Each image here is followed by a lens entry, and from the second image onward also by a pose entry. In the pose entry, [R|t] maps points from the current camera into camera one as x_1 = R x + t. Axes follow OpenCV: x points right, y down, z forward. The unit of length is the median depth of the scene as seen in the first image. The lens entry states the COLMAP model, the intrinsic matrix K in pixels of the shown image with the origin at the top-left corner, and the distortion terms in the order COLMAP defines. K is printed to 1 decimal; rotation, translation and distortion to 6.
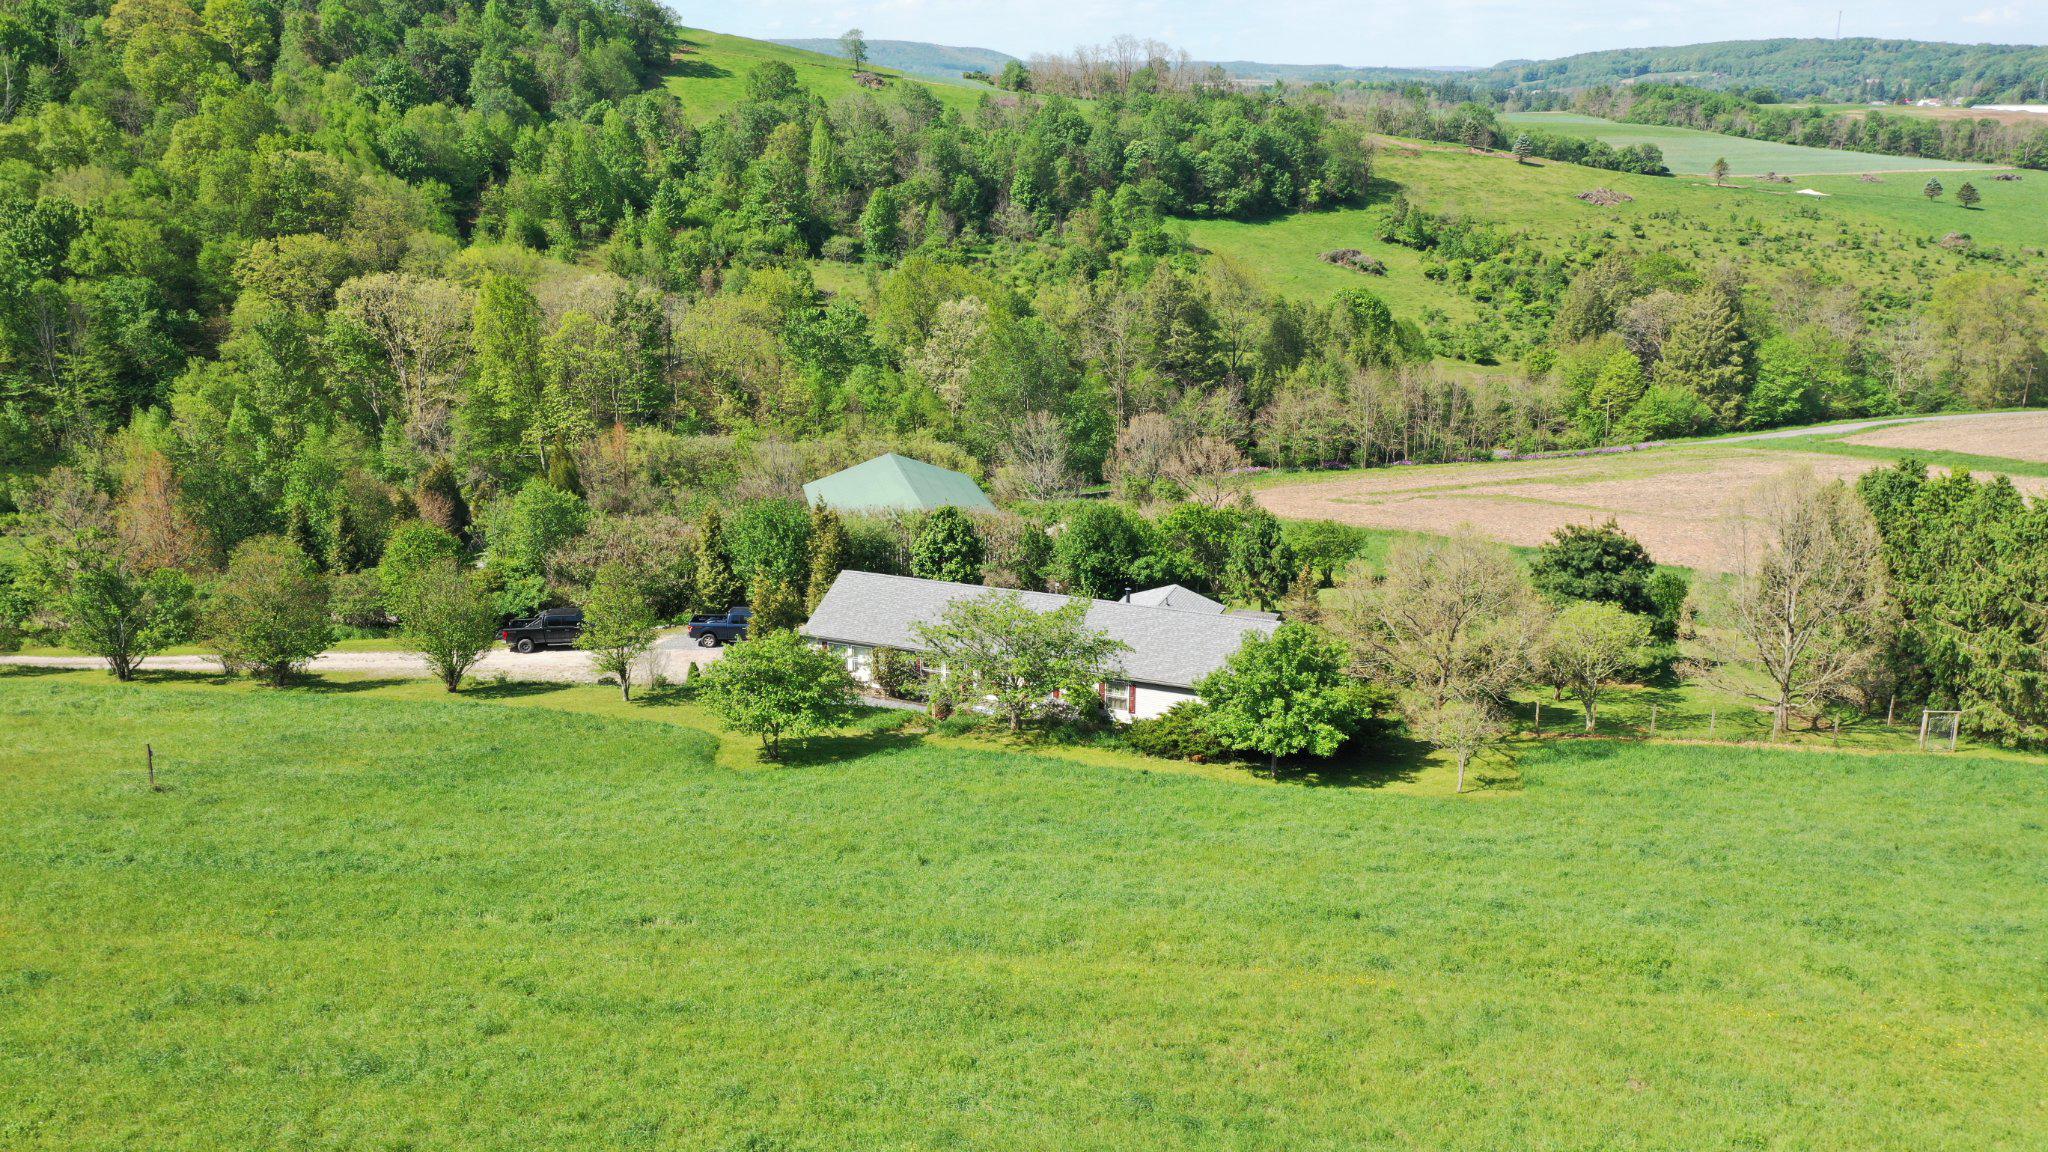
lens RADIAL K [[1620.9, 0, 1033.3], [0, 1620.9, 574.6], [0, 0, 1]] dist [0.019094, 0.011073]
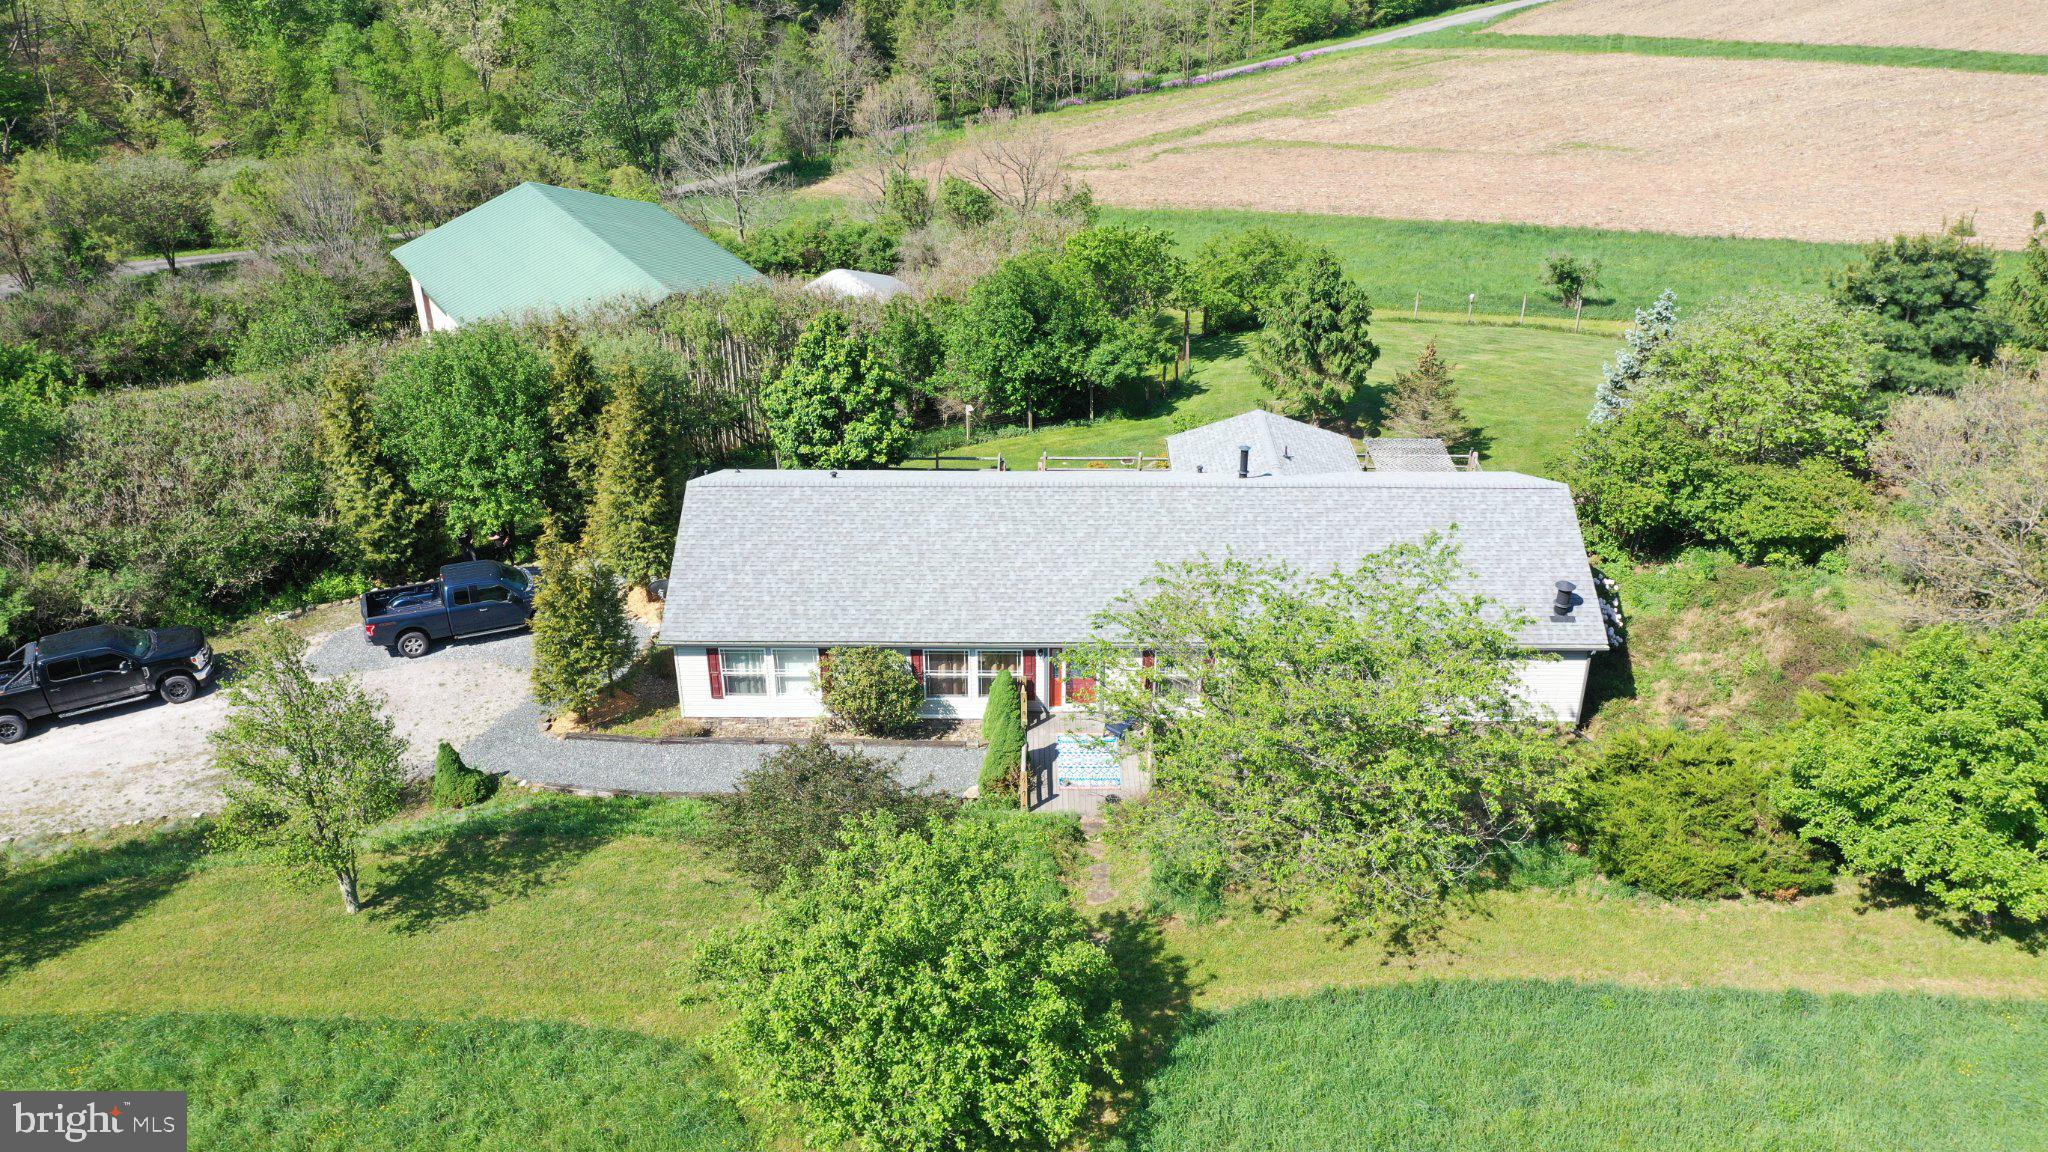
lens RADIAL K [[1620.9, 0, 1009.8], [0, 1620.9, 583.6], [0, 0, 1]] dist [0.019094, 0.011073]
pose [[0.942867, -0.172897, 0.284796, -0.158321], [0.104268, 0.964997, 0.240644, -0.076535], [-0.316434, -0.197200, 0.927891, 0.454365]]
